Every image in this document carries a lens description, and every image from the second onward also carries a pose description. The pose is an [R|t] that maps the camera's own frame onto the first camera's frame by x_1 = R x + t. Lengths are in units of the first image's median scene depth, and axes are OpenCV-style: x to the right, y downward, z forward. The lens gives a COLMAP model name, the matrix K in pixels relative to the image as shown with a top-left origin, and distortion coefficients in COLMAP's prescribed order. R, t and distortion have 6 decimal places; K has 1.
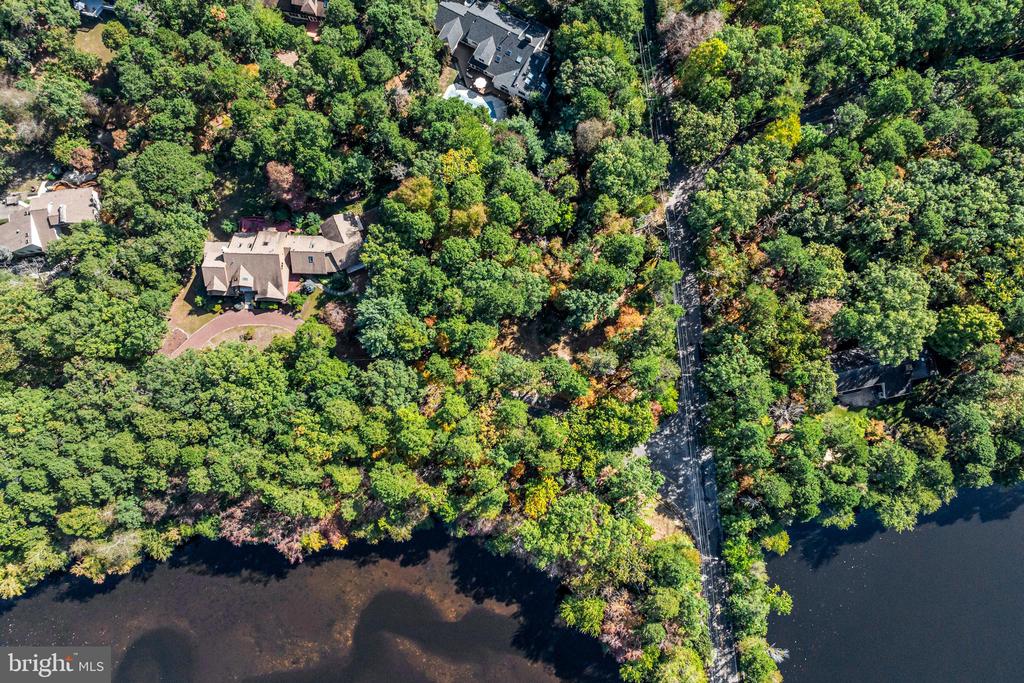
lens RADIAL K [[727.9, 0, 512.0], [0, 727.9, 341.5], [0, 0, 1]] dist [-0.045220, 0.000649]
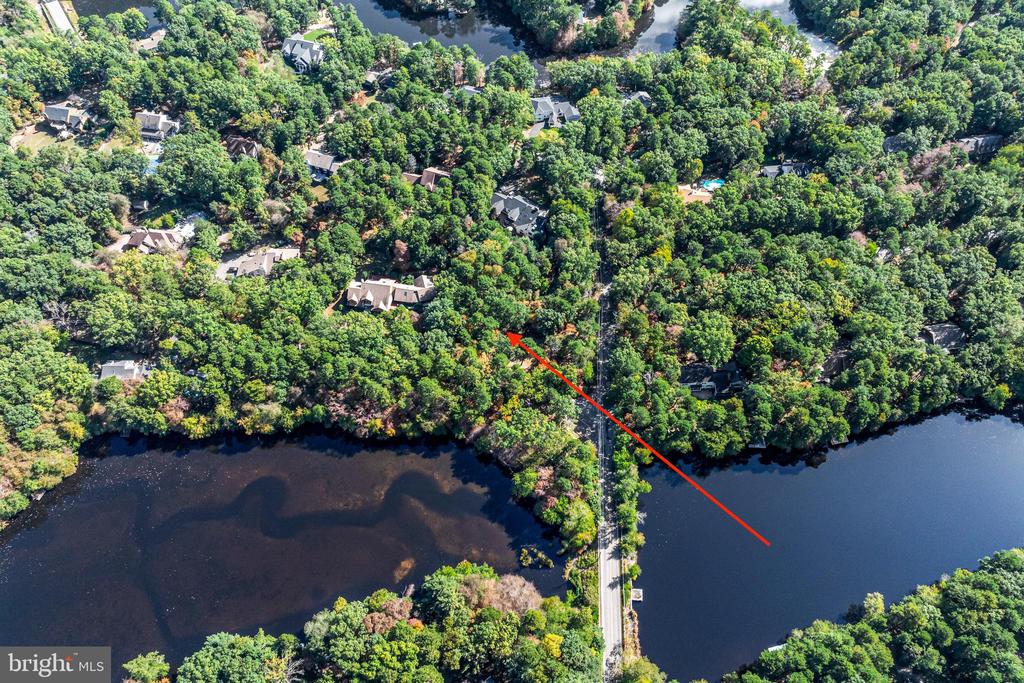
lens RADIAL K [[718.1, 0, 508.4], [0, 718.1, 344.7], [0, 0, 1]] dist [-0.043359, 0.010236]
pose [[0.990233, 0.111851, -0.083230, 0.159131], [-0.136915, 0.892794, -0.429154, 0.800332], [0.026306, 0.436358, 0.899388, -0.622797]]
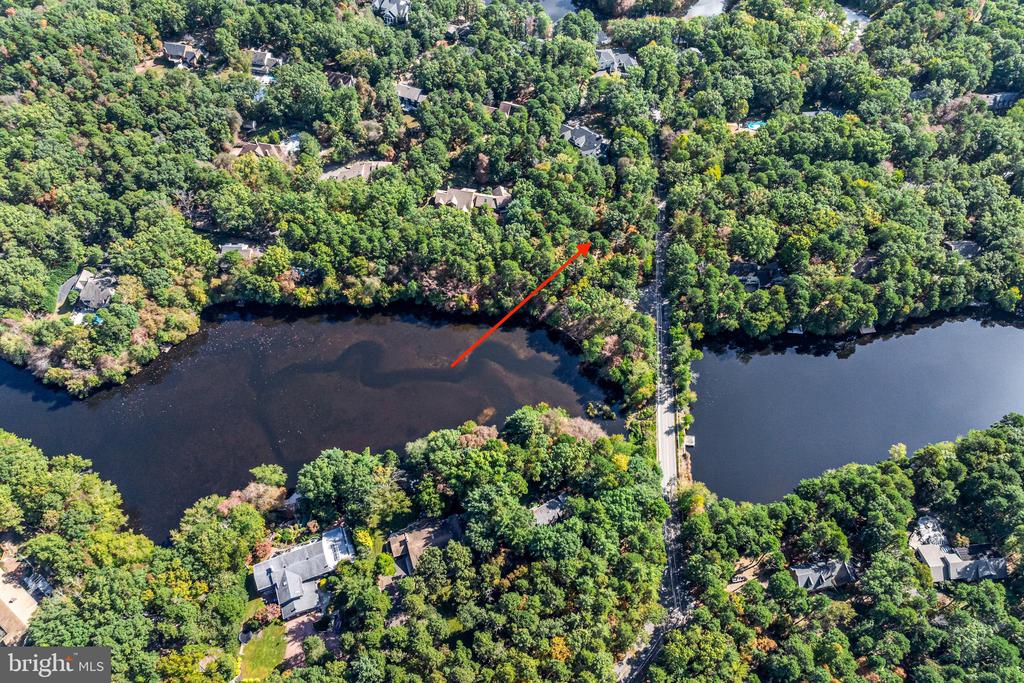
lens RADIAL K [[718.1, 0, 508.4], [0, 718.1, 344.7], [0, 0, 1]] dist [-0.043359, 0.010236]
pose [[0.982932, 0.148493, -0.108605, 0.081325], [-0.181957, 0.871802, -0.454812, 1.262840], [0.027146, 0.466810, 0.883941, -0.688430]]
